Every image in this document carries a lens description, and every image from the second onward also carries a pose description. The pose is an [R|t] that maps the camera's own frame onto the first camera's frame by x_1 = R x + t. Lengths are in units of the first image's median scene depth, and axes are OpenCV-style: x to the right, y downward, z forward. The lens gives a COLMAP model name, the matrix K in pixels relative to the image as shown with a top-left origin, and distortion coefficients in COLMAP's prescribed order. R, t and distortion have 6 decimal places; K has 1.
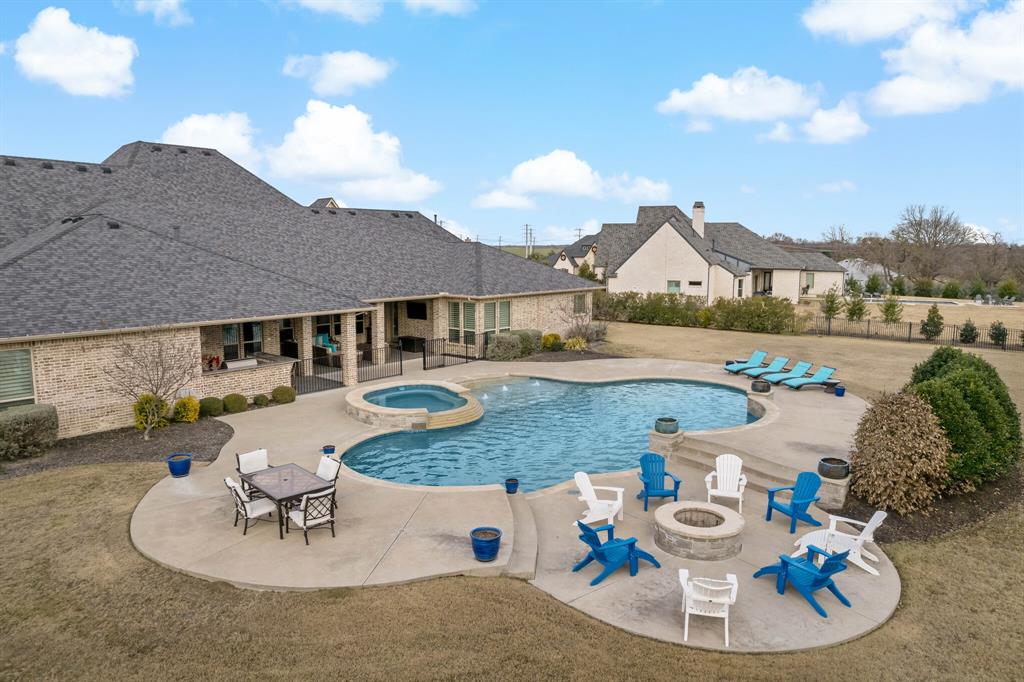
lens RADIAL K [[650.0, 0, 490.6], [0, 650.0, 339.8], [0, 0, 1]] dist [-0.022589, -0.007383]
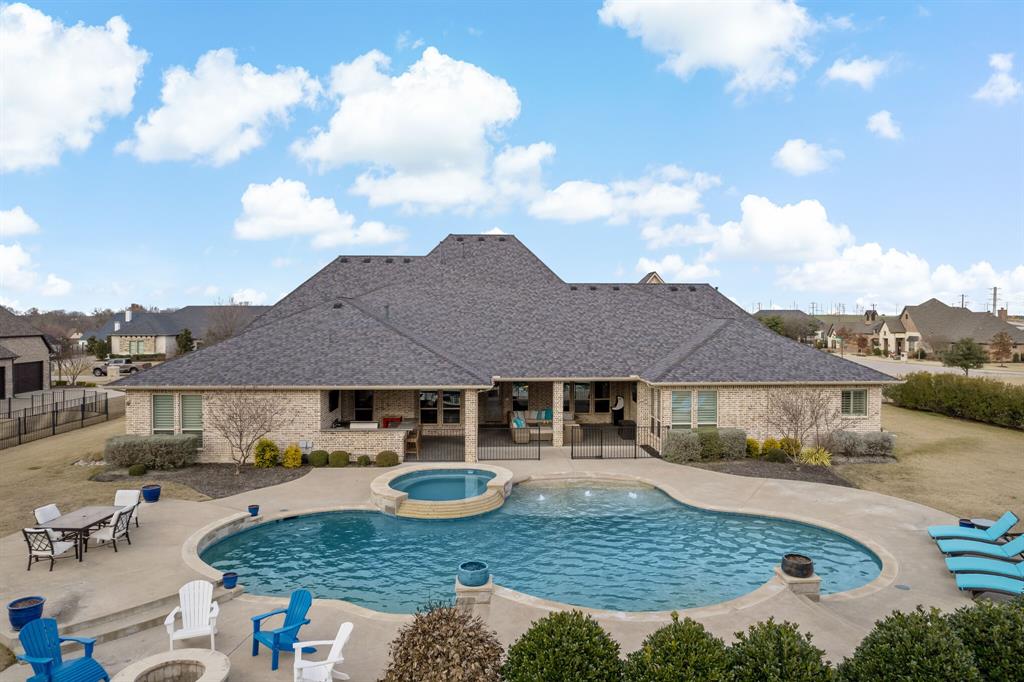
lens RADIAL K [[650.0, 0, 490.6], [0, 650.0, 339.8], [0, 0, 1]] dist [-0.022589, -0.007383]
pose [[0.703174, 0.024832, -0.710584, 0.542641], [-0.099664, 0.992966, -0.063925, -0.058280], [0.703998, 0.115770, 0.700703, 0.315644]]
